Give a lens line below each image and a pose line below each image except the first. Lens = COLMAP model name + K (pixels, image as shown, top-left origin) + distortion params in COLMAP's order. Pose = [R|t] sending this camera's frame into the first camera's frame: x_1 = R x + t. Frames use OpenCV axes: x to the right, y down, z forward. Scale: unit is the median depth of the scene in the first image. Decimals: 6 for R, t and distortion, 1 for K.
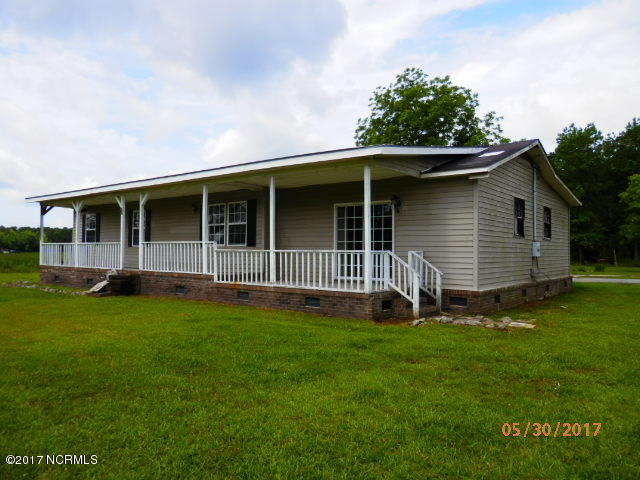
lens RADIAL K [[474.0, 0, 298.6], [0, 474.0, 240.0], [0, 0, 1]] dist [0.001389, 0.000808]
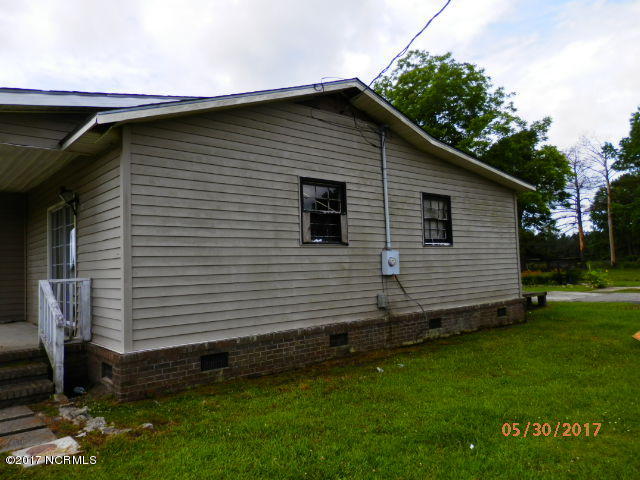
lens RADIAL K [[474.0, 0, 298.6], [0, 474.0, 240.0], [0, 0, 1]] dist [0.001389, 0.000808]
pose [[0.983767, -0.049791, -0.172402, 0.194536], [0.044465, 0.998411, -0.034620, 0.002472], [0.173852, 0.026392, 0.984418, 0.149101]]
